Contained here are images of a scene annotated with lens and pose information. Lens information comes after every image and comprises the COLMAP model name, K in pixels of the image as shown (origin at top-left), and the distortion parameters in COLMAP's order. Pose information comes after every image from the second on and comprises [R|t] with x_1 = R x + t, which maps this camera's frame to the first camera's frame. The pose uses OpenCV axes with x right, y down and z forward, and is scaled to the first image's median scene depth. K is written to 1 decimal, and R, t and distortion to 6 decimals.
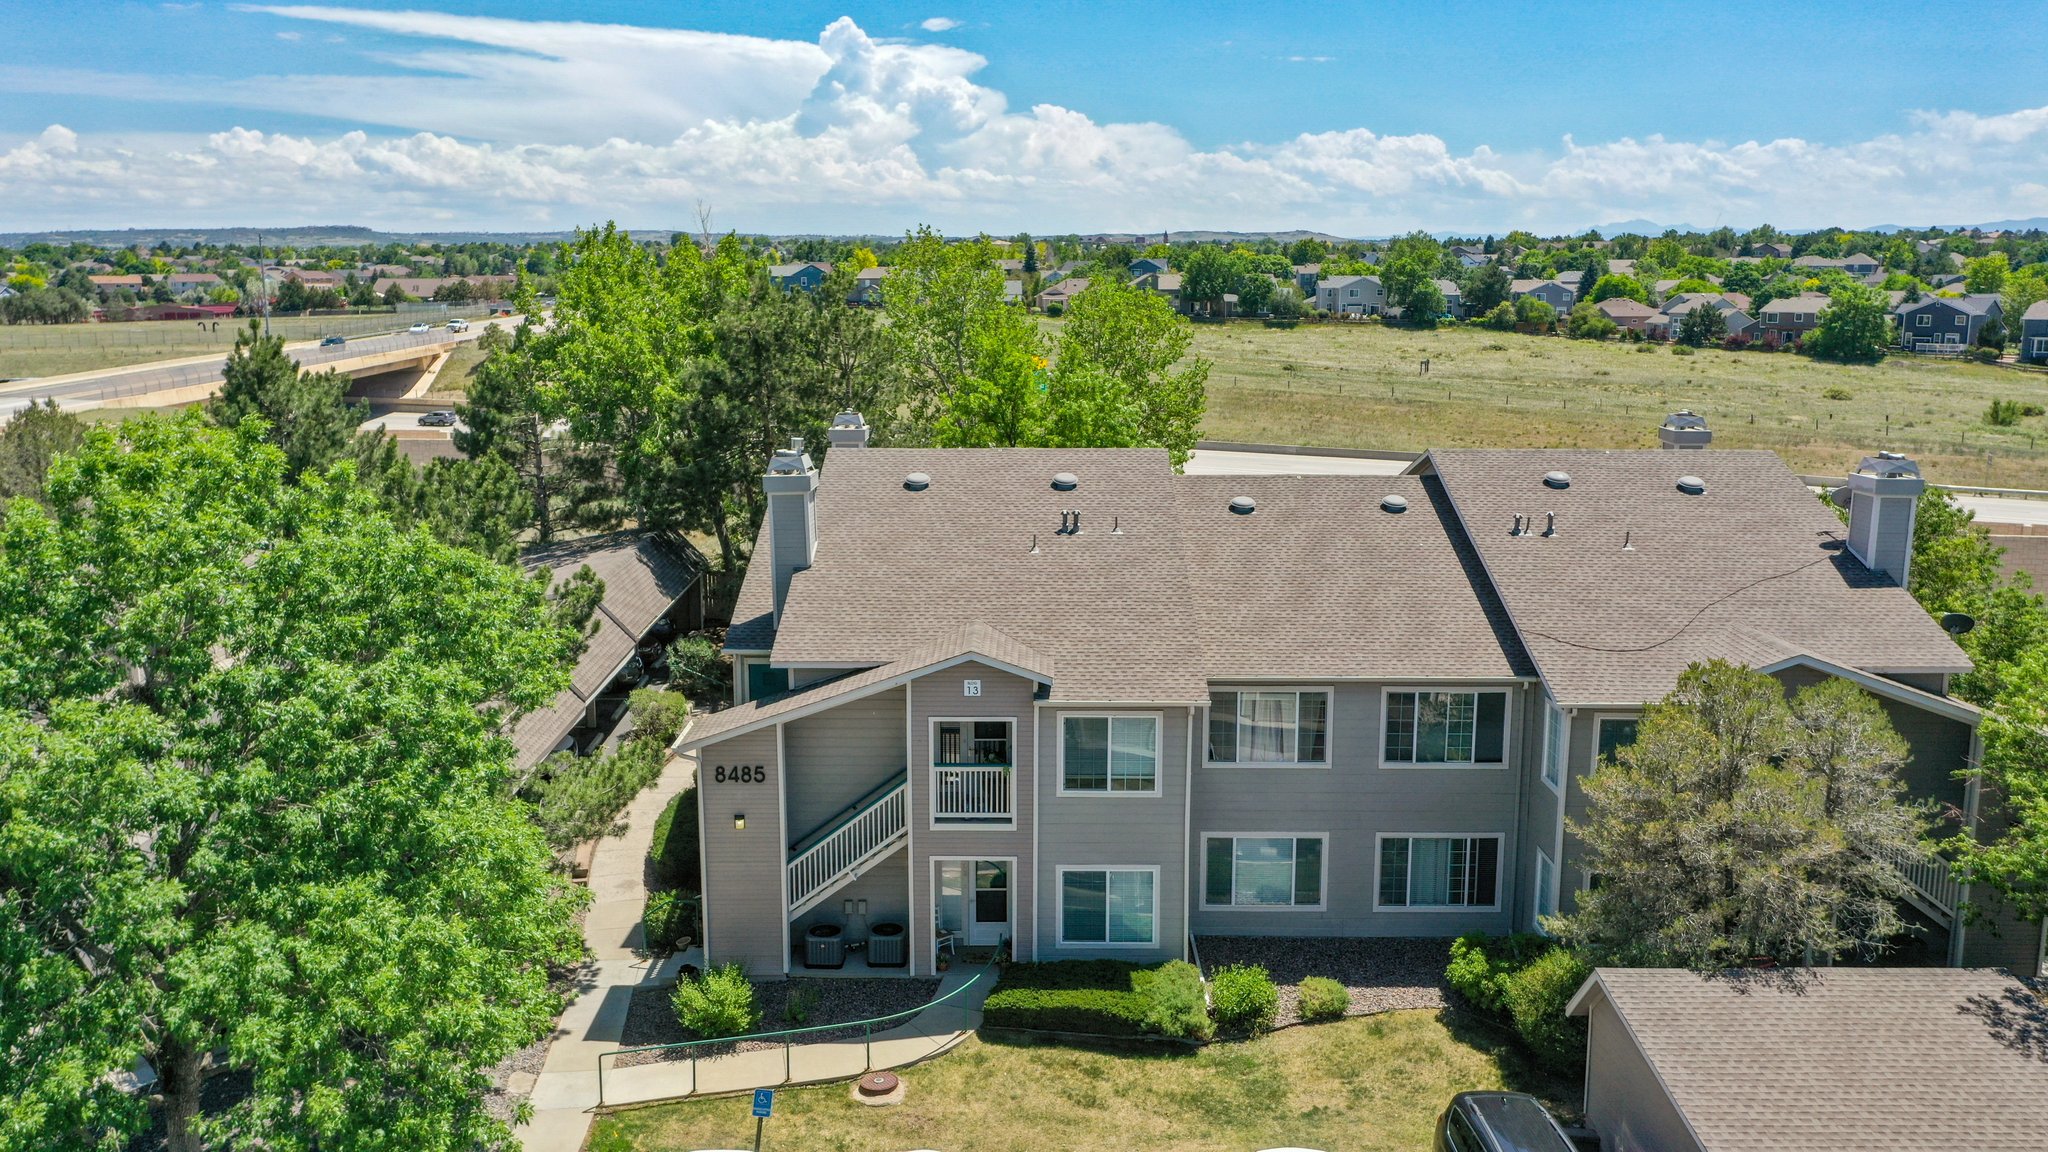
lens RADIAL K [[1777.5, 0, 1021.4], [0, 1777.5, 577.6], [0, 0, 1]] dist [-0.086878, 0.021968]
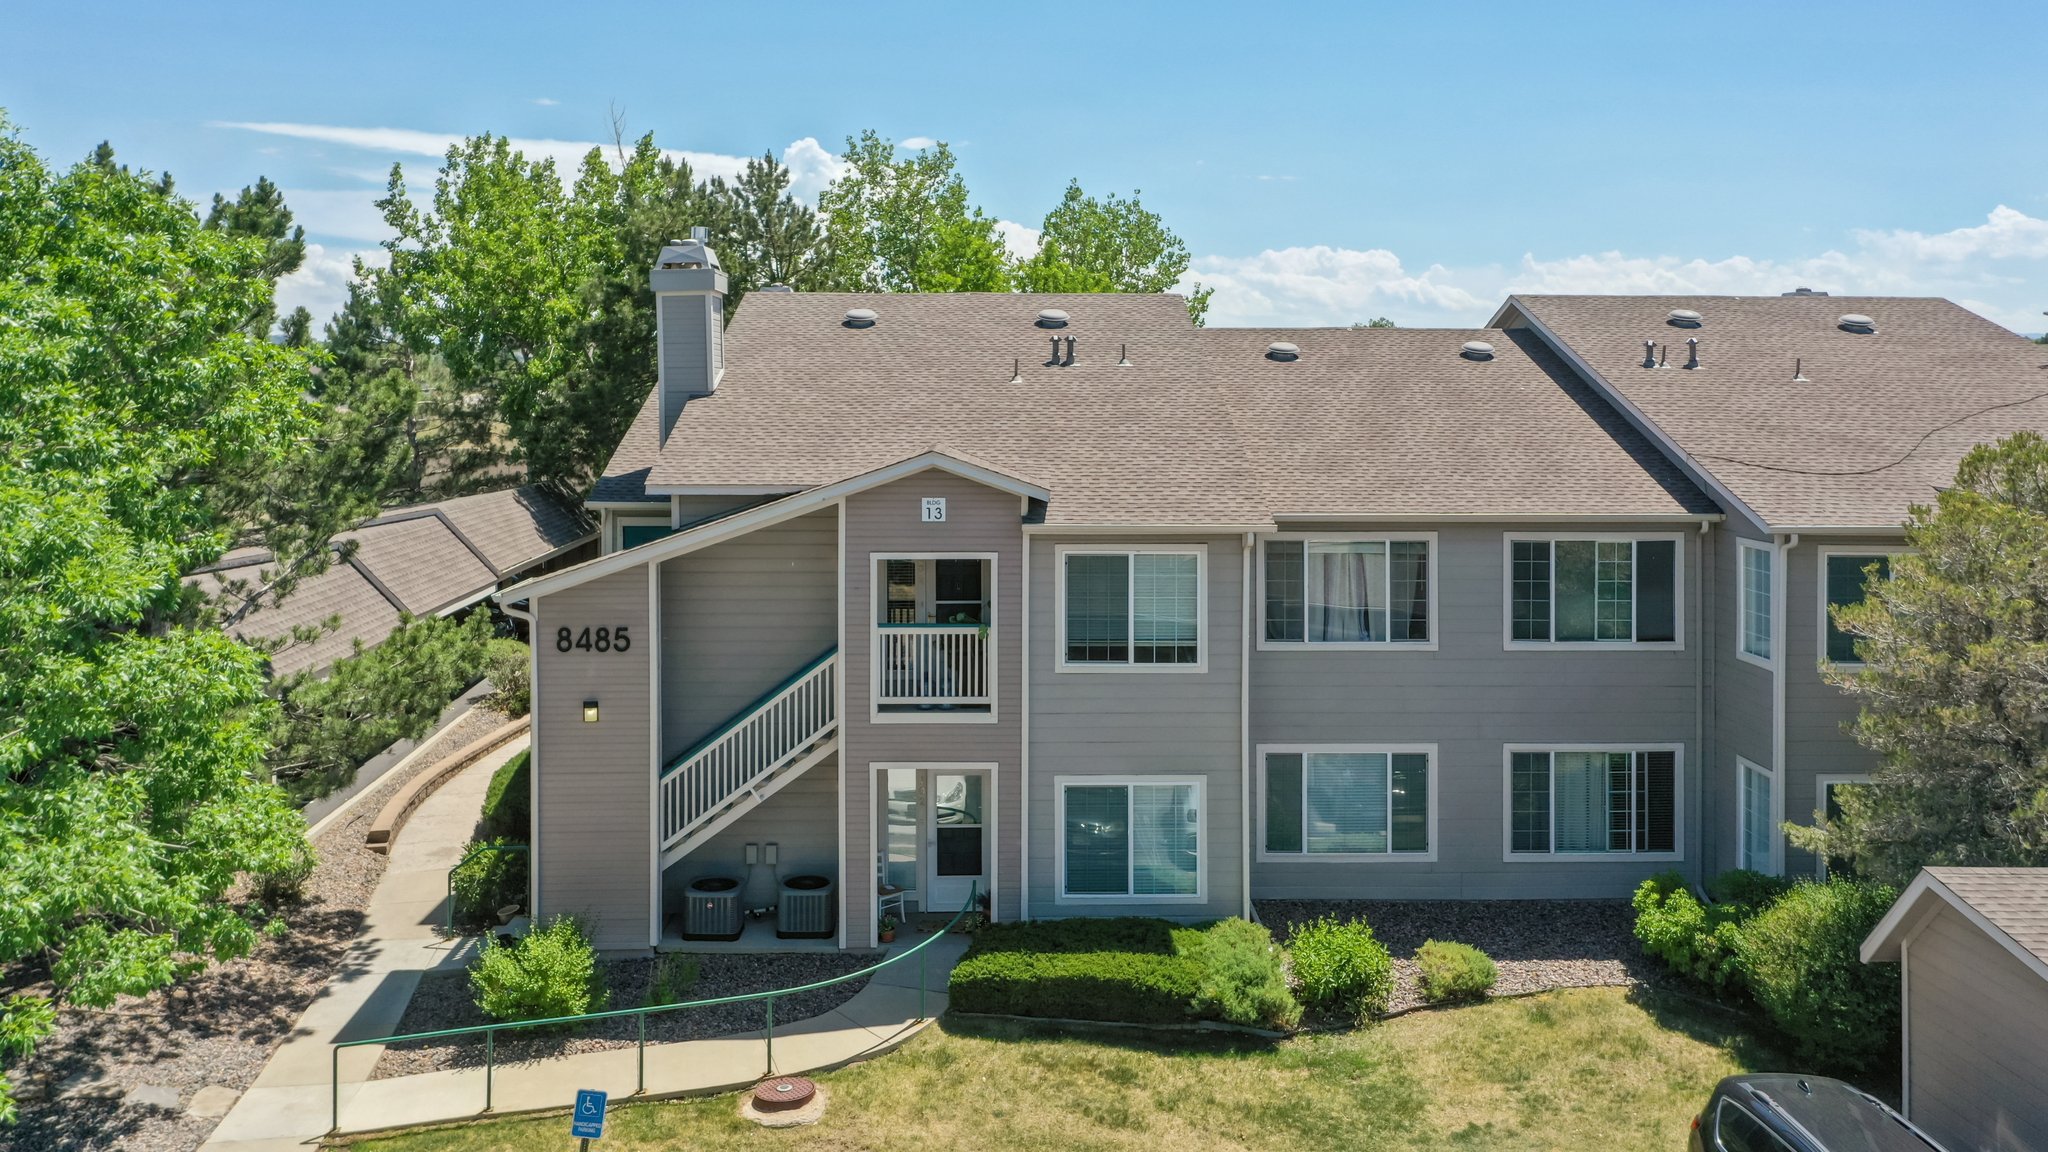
lens RADIAL K [[1551.3, 0, 1013.6], [0, 1551.3, 572.3], [0, 0, 1]] dist [-0.036400, 0.014178]
pose [[0.999621, -0.002937, 0.027369, -0.012384], [0.007594, 0.985129, -0.171648, 0.185281], [-0.026458, 0.171791, 0.984778, 0.393719]]
